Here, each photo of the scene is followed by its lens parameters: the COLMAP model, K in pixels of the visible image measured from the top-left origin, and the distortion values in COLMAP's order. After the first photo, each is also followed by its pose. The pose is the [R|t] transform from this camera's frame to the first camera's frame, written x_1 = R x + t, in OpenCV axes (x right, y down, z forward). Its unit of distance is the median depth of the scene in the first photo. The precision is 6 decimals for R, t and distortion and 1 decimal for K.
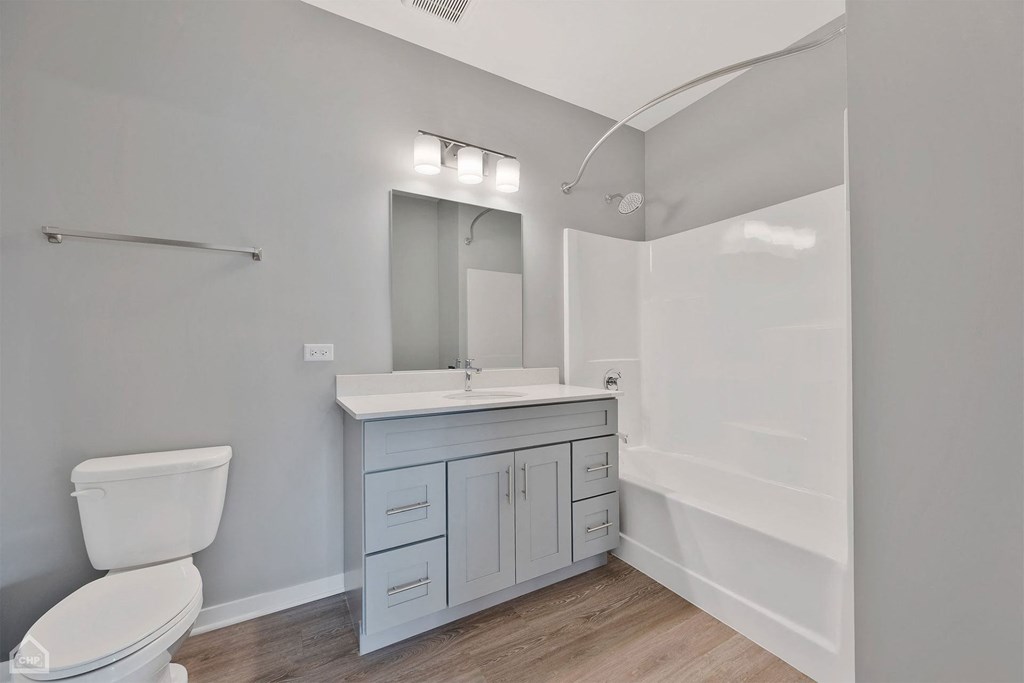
lens RADIAL K [[401.5, 0, 517.1], [0, 401.5, 335.4], [0, 0, 1]] dist [-0.001709, 0.000081]
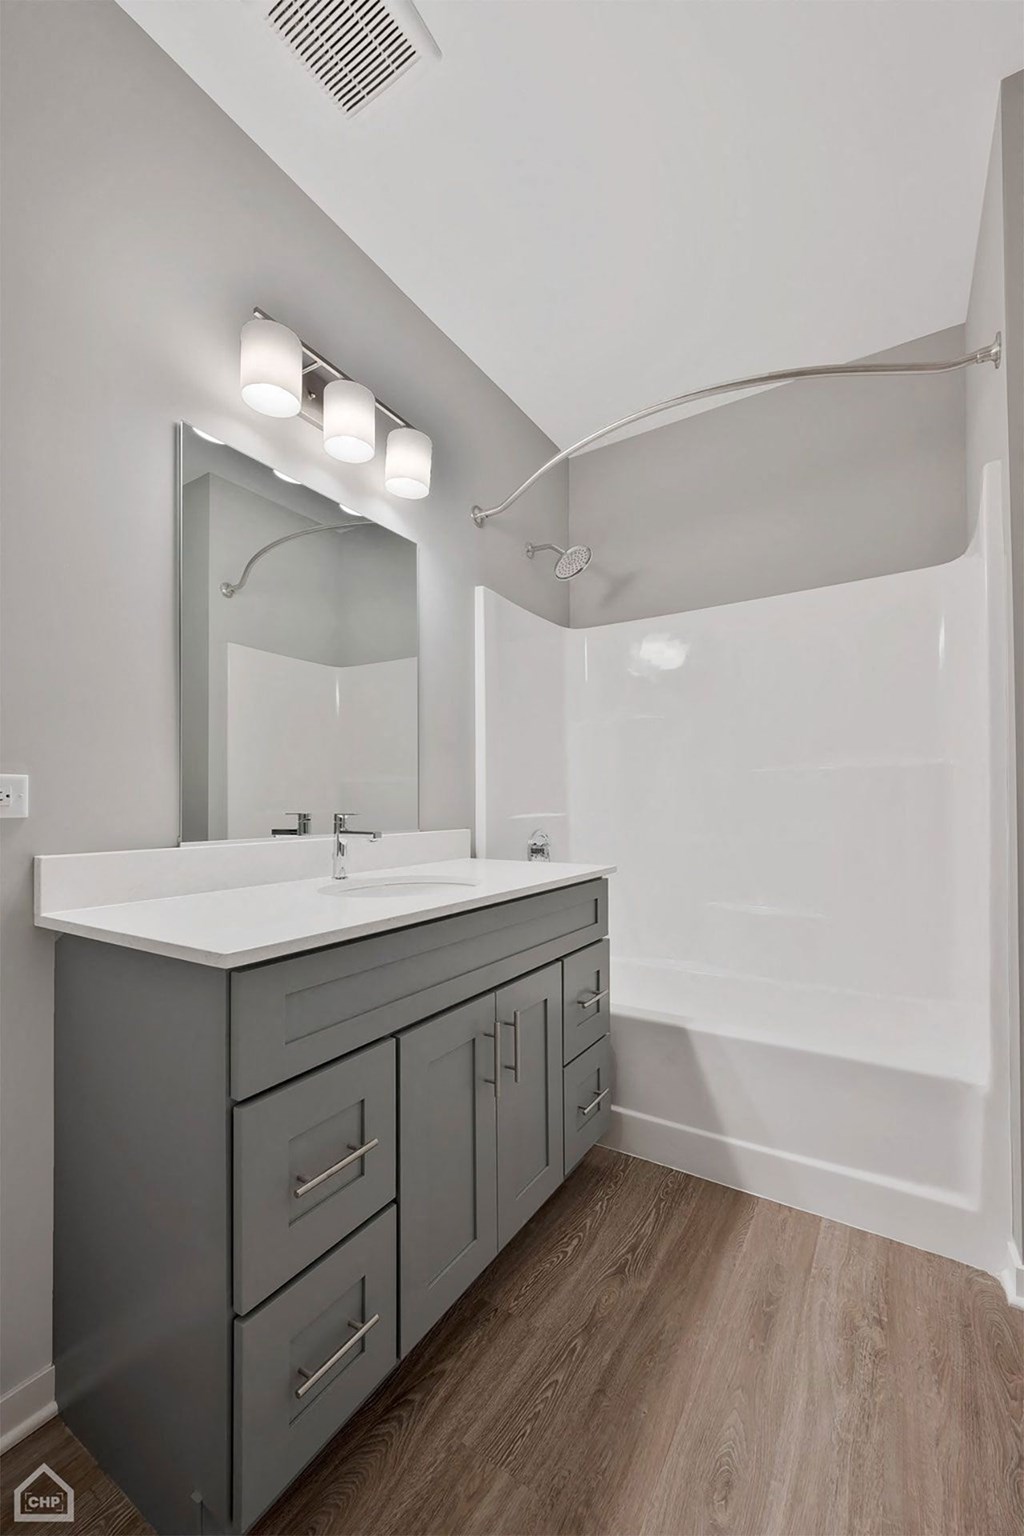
lens RADIAL K [[613.0, 0, 505.6], [0, 613.0, 781.4], [0, 0, 1]] dist [-0.005399, 0.001247]
pose [[0.889043, 0.017021, 0.457508, -0.305276], [-0.014972, 0.999855, -0.008105, 0.024140], [-0.457579, 0.000356, 0.889169, 0.260446]]
